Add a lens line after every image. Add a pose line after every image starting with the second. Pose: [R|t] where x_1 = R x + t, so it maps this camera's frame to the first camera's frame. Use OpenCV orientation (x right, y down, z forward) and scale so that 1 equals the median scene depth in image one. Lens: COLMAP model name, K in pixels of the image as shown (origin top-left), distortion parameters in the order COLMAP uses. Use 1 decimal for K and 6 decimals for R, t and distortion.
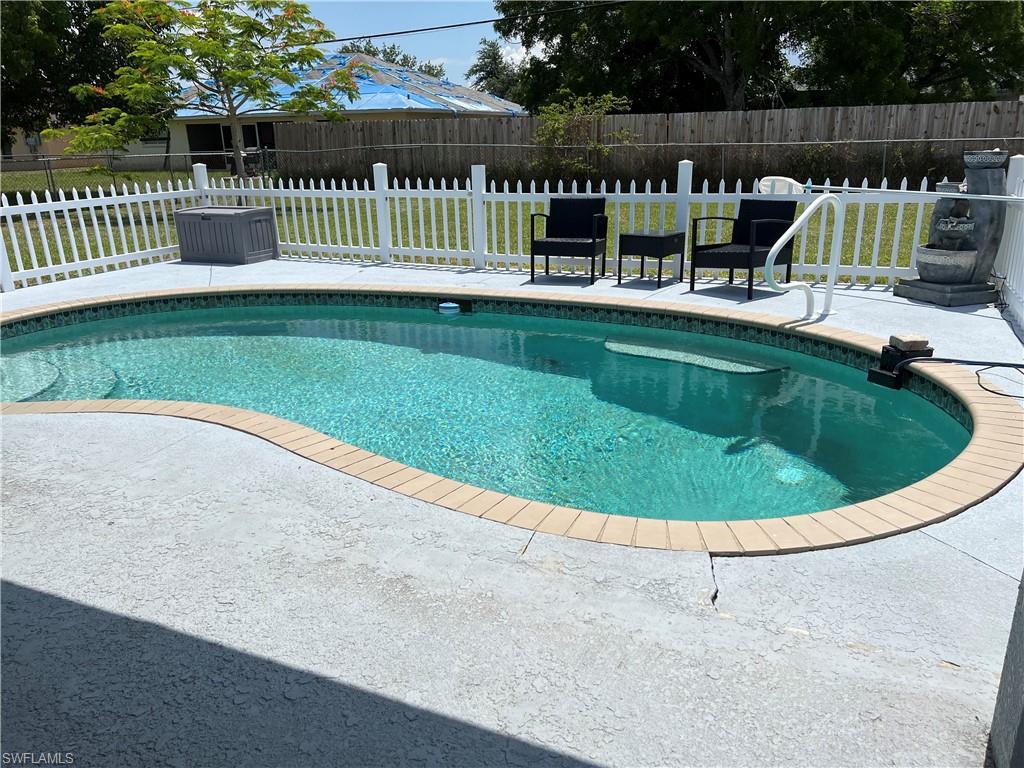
lens RADIAL K [[760.7, 0, 513.3], [0, 760.7, 383.9], [0, 0, 1]] dist [0.064655, -0.073492]
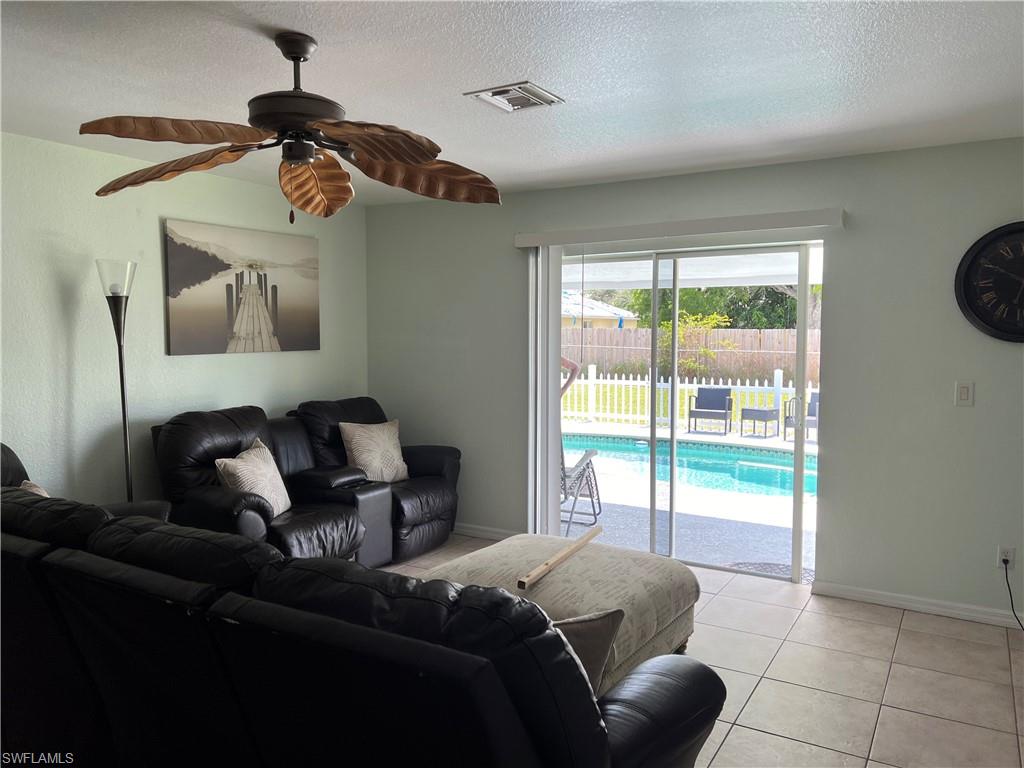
lens RADIAL K [[760.7, 0, 505.4], [0, 760.7, 382.0], [0, 0, 1]] dist [0.064655, -0.073492]
pose [[0.992505, 0.030302, -0.118386, -0.186358], [-0.057727, 0.970122, -0.235650, 0.185733], [0.107709, 0.240718, 0.964600, -0.750108]]
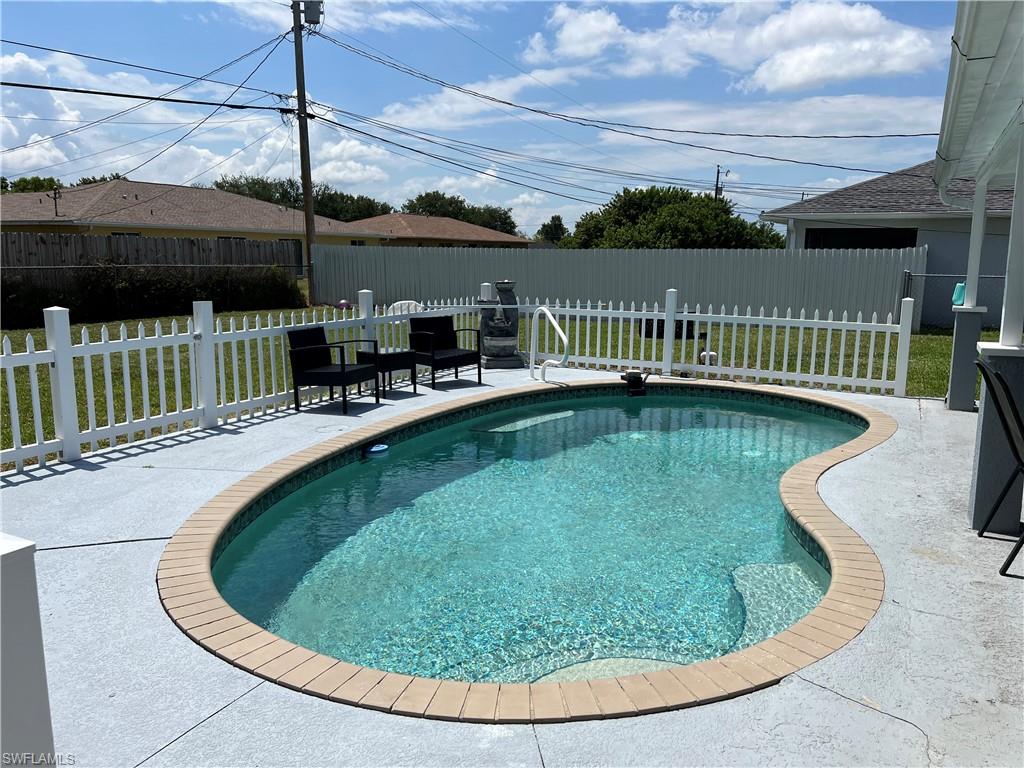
lens RADIAL K [[760.7, 0, 517.4], [0, 760.7, 384.4], [0, 0, 1]] dist [0.064655, -0.073492]
pose [[0.054424, -0.146589, 0.987699, -0.892588], [0.294420, 0.947544, 0.124407, -0.220000], [-0.954125, 0.284028, 0.094728, 0.680762]]
